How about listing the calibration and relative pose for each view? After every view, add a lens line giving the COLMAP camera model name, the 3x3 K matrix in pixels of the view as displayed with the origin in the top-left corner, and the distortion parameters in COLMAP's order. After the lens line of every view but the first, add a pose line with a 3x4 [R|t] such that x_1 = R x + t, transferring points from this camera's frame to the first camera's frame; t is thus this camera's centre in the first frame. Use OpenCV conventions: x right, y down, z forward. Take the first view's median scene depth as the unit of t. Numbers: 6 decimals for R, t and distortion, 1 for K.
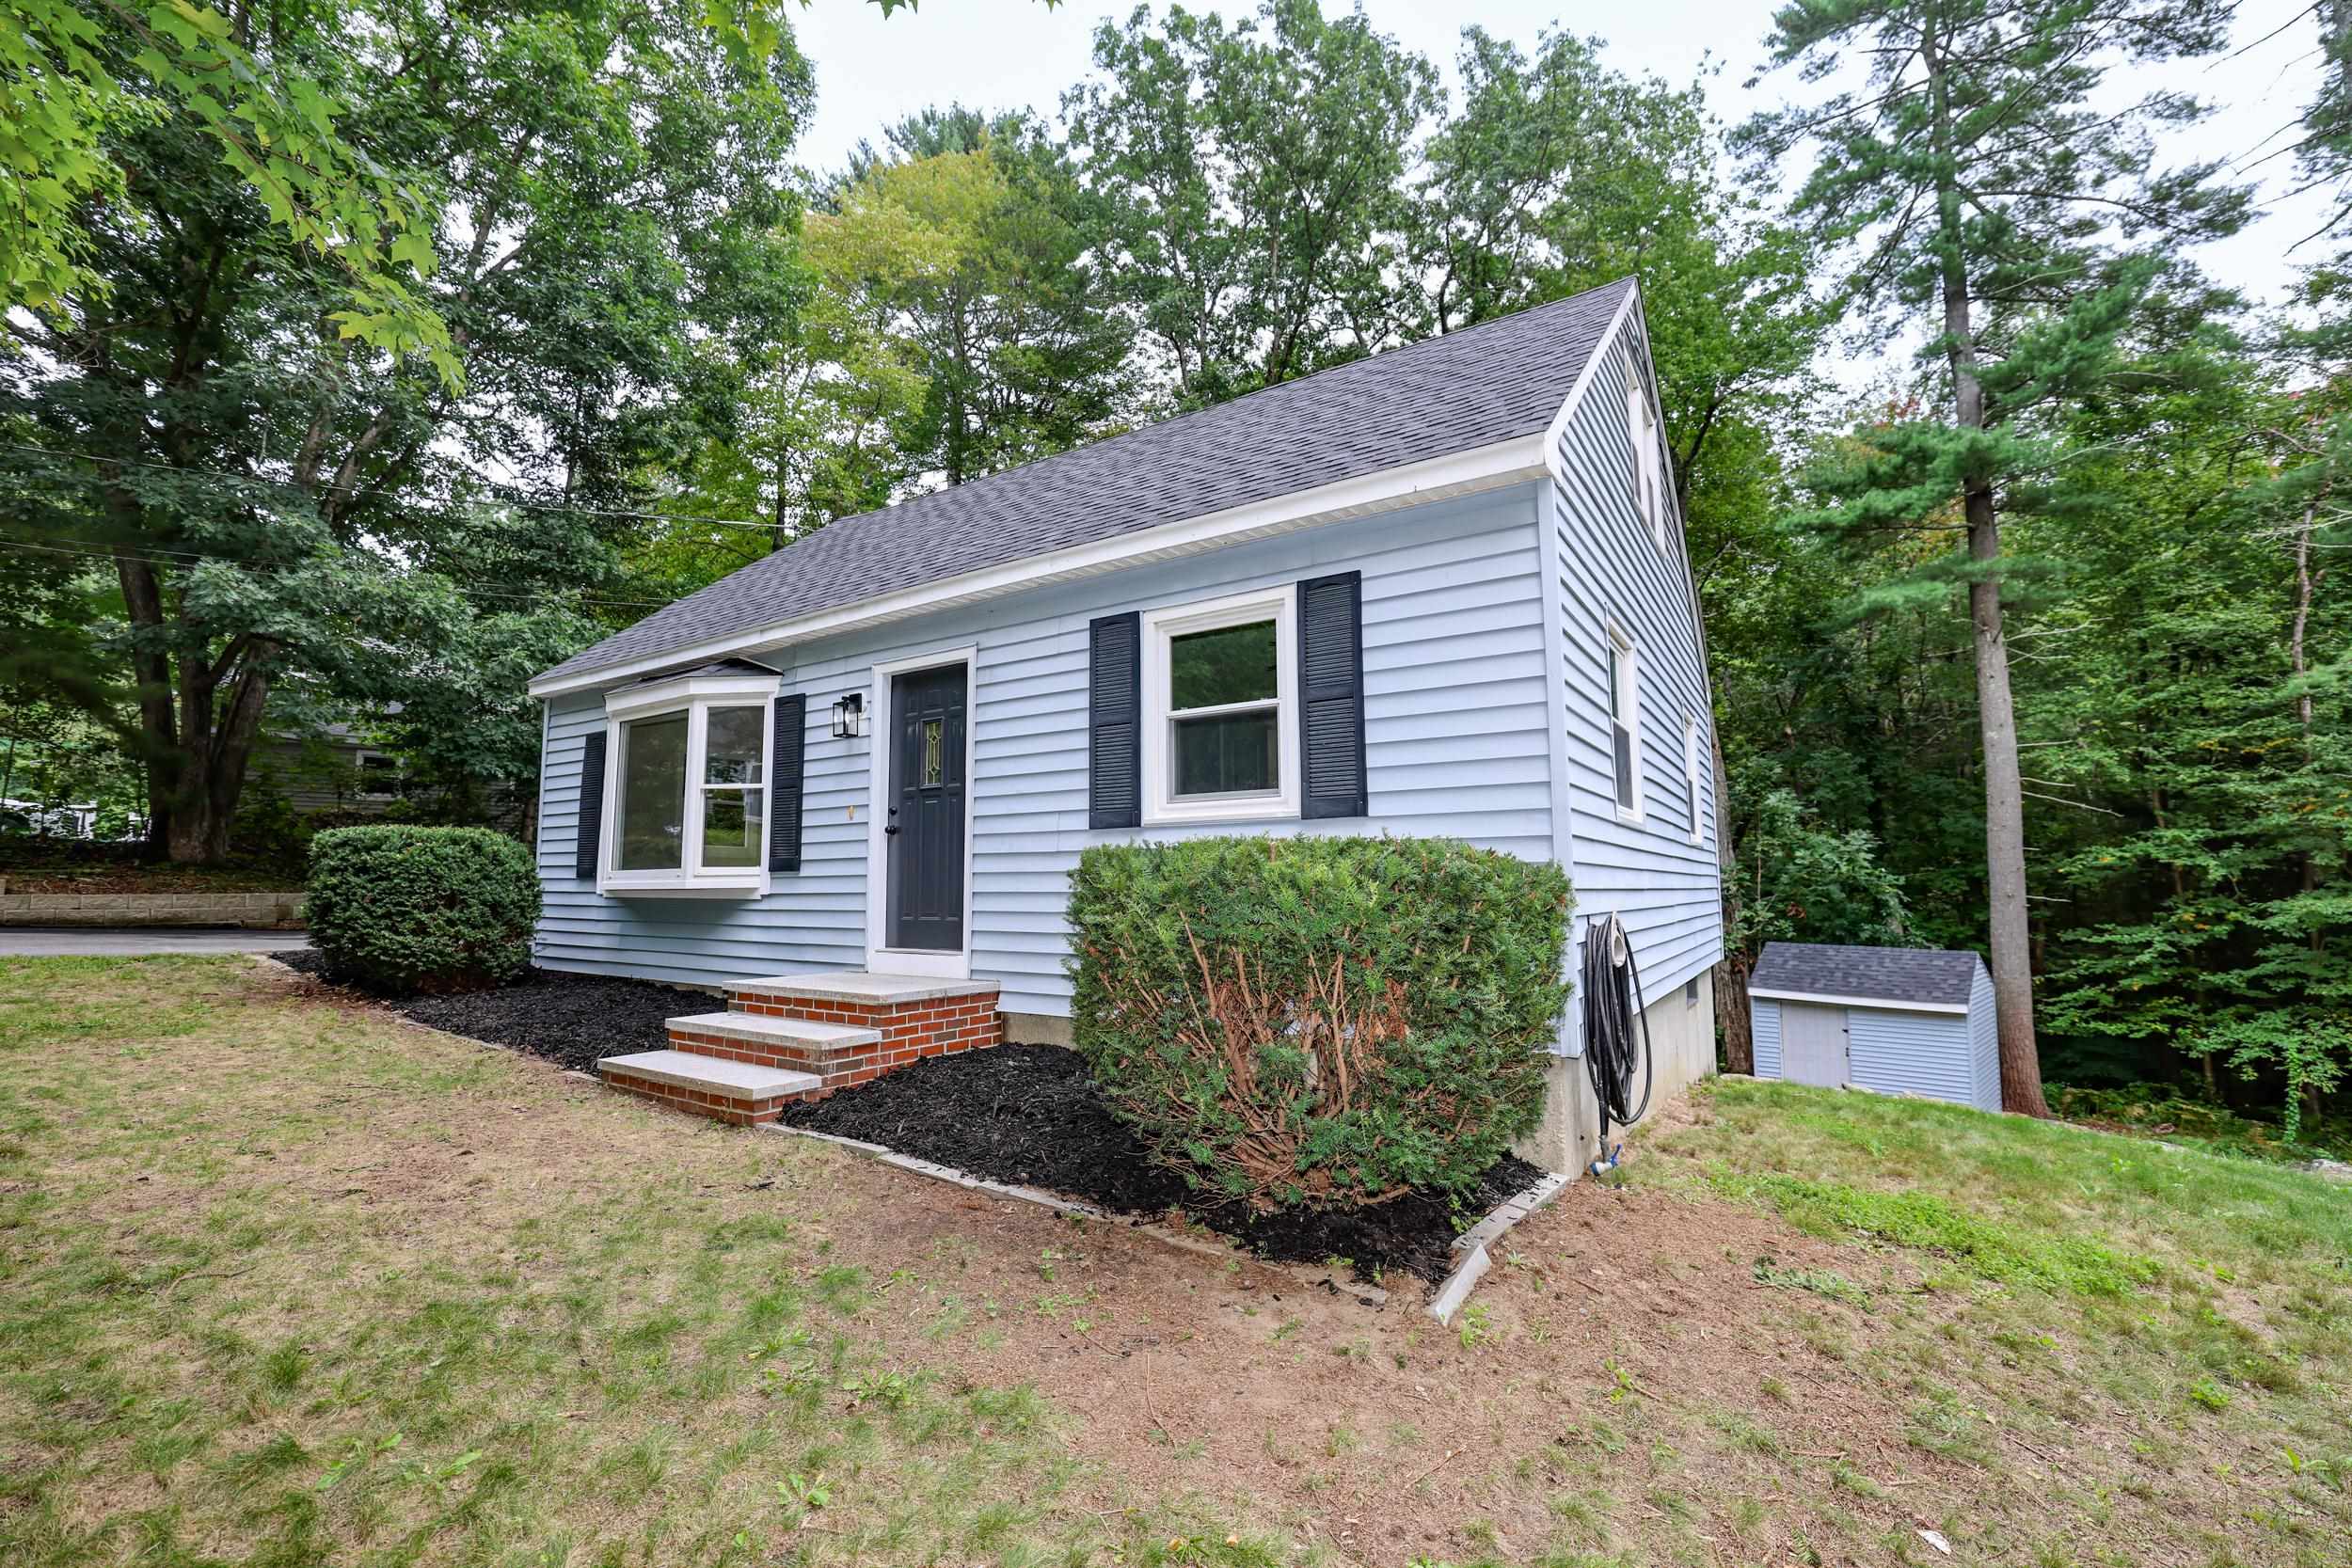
lens RADIAL K [[1020.5, 0, 1168.9], [0, 1020.5, 790.8], [0, 0, 1]] dist [-0.052777, 0.018267]
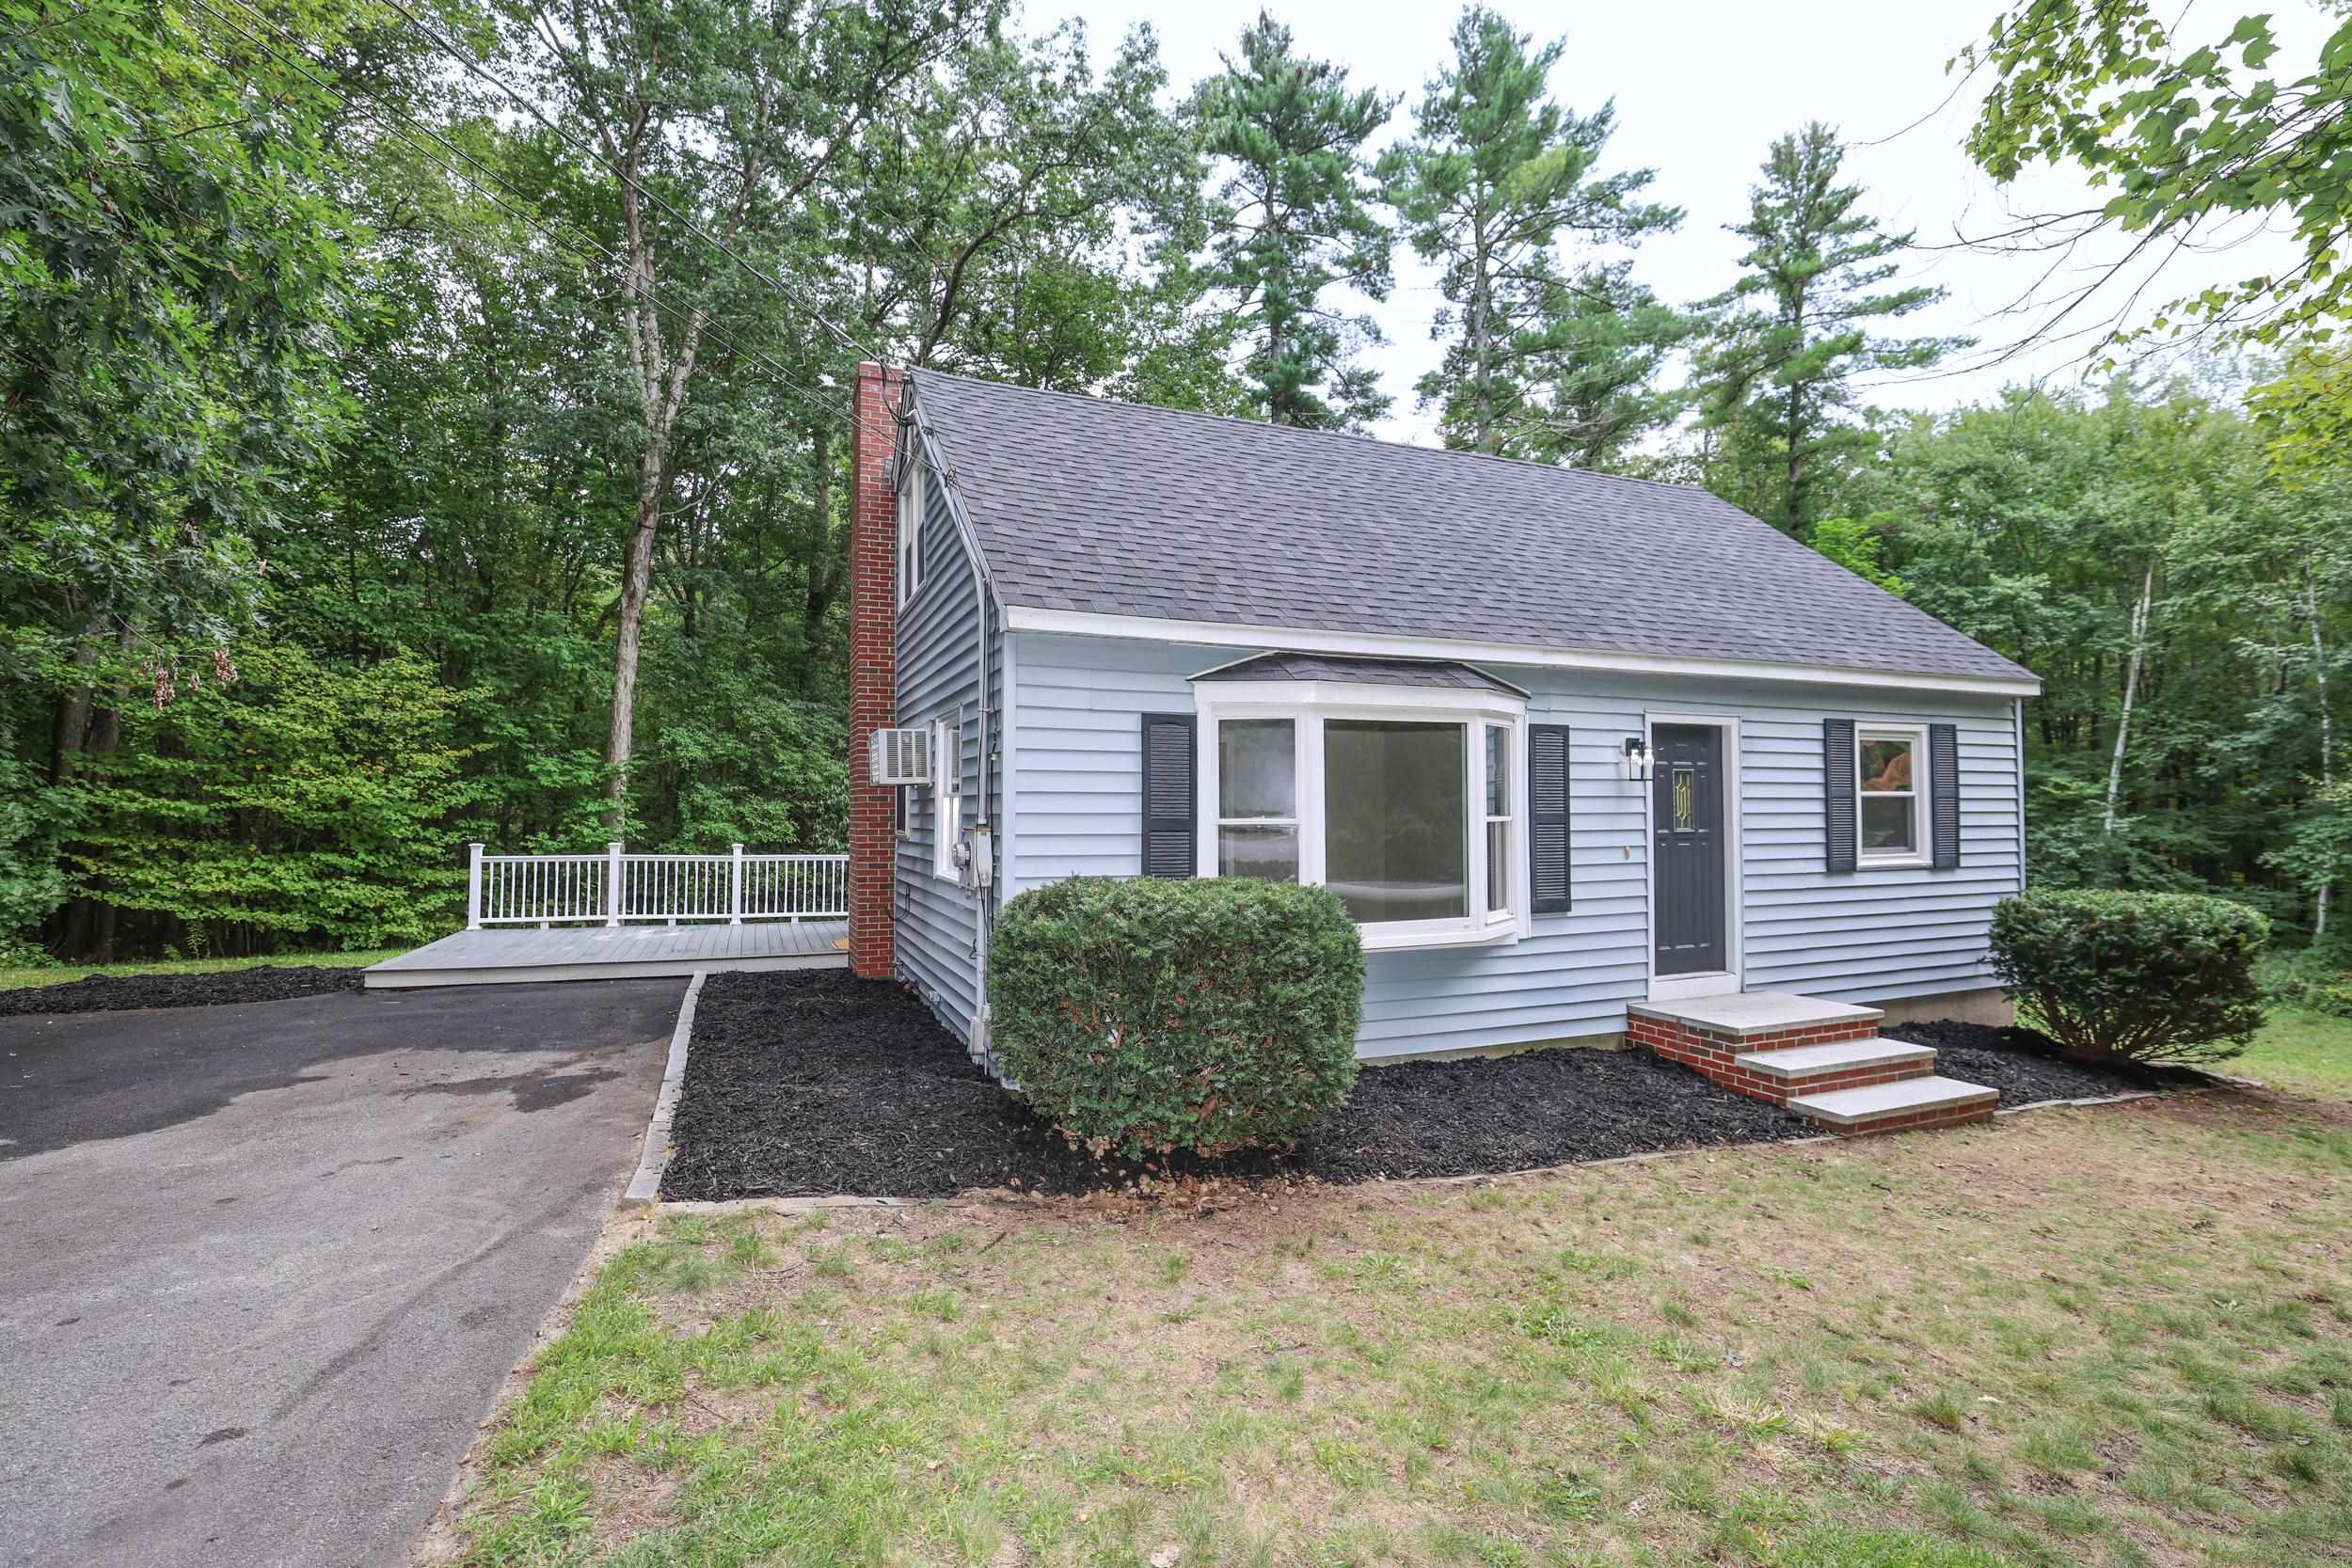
lens RADIAL K [[1078.0, 0, 1176.0], [0, 1078.0, 784.0], [0, 0, 1]] dist [-0.051106, 0.023064]
pose [[0.565042, 0.024046, 0.824711, -1.718332], [-0.081644, 0.996299, 0.026889, -0.046665], [-0.821012, -0.082527, 0.564914, 0.893134]]
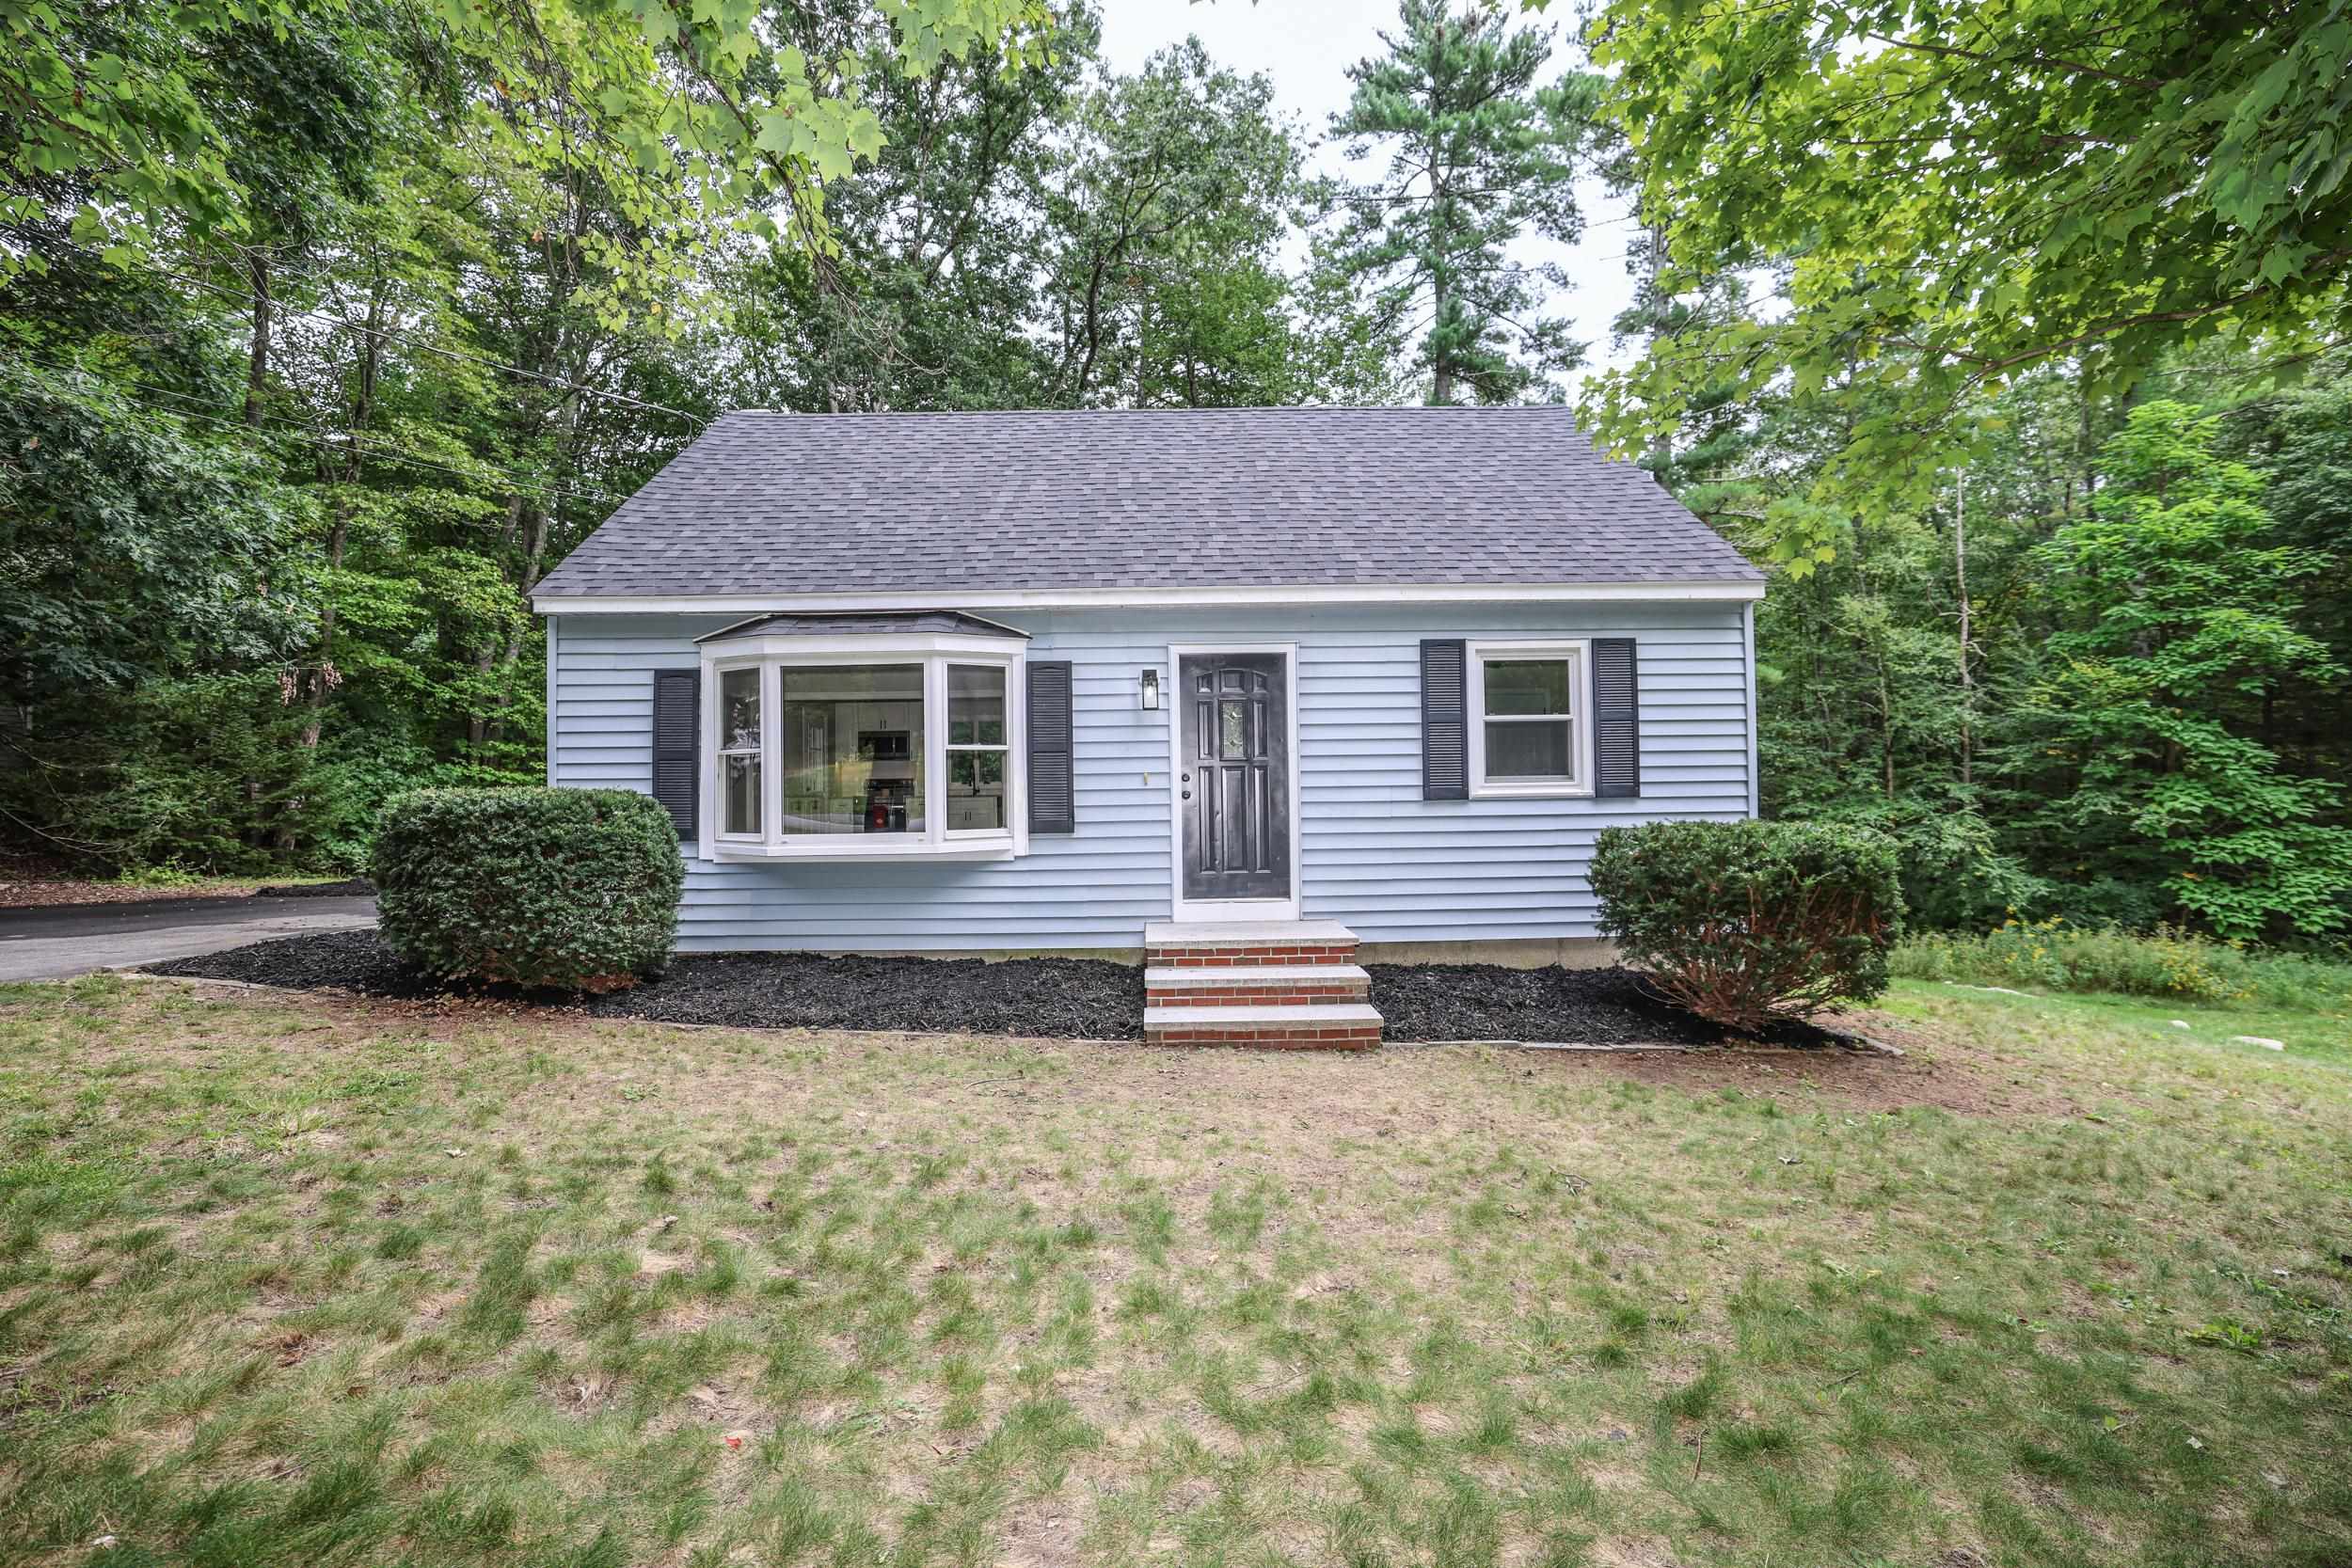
lens RADIAL K [[1022.8, 0, 1167.5], [0, 1022.8, 781.4], [0, 0, 1]] dist [-0.044408, 0.019152]
pose [[0.825783, -0.000550, 0.563987, -1.065471], [-0.044975, 0.996751, 0.066824, -0.058670], [-0.562192, -0.080548, 0.823075, 0.095457]]
